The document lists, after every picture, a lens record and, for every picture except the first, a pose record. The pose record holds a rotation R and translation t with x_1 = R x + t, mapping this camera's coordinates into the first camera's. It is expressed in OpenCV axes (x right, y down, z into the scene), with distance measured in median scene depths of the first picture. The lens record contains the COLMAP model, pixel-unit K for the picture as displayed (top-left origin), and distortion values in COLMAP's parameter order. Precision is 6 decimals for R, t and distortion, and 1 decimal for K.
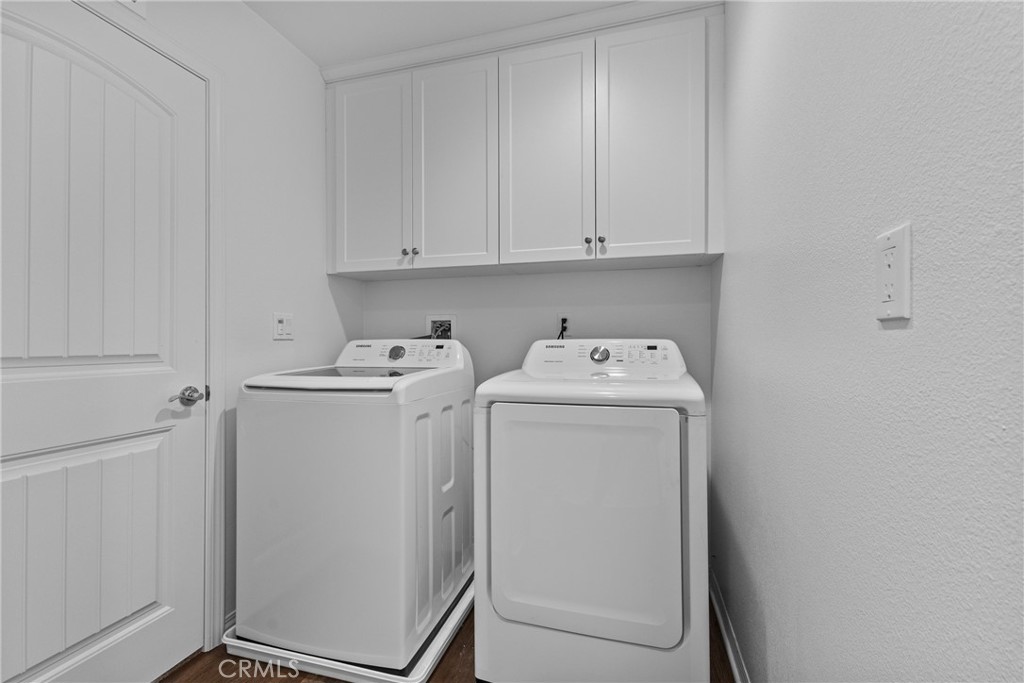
lens RADIAL K [[429.6, 0, 515.2], [0, 429.6, 338.3], [0, 0, 1]] dist [0.002129, 0.000261]
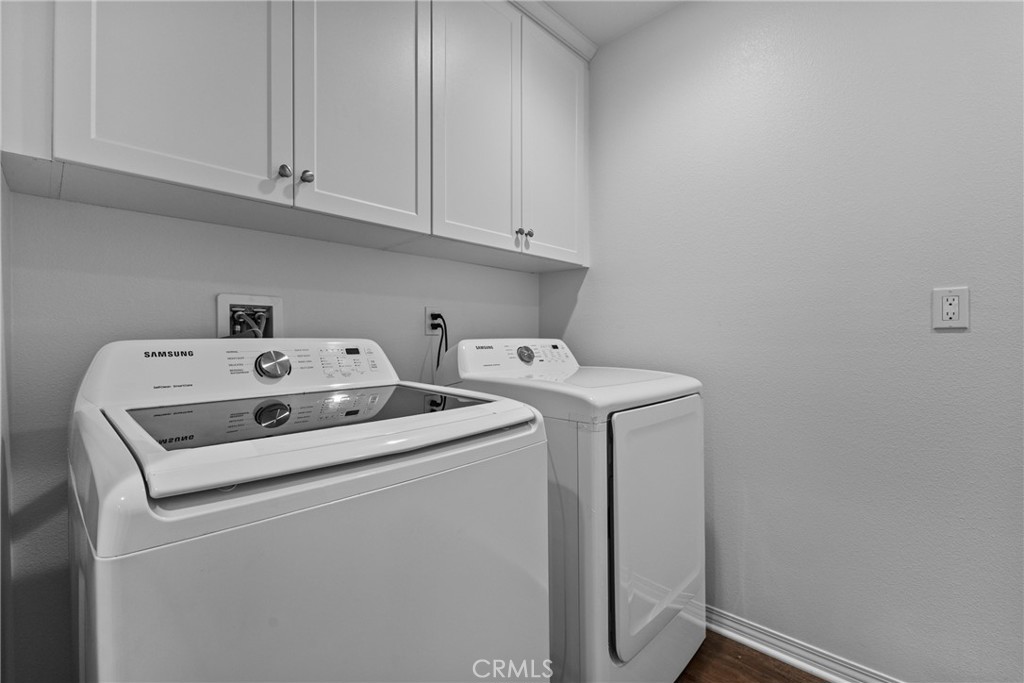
lens RADIAL K [[449.6, 0, 513.8], [0, 449.6, 334.9], [0, 0, 1]] dist [0.004921, 0.000342]
pose [[0.475845, 0.012919, 0.879434, -0.635577], [0.001187, 0.999882, -0.015331, 0.007967], [-0.879529, 0.008340, 0.475773, 0.519914]]
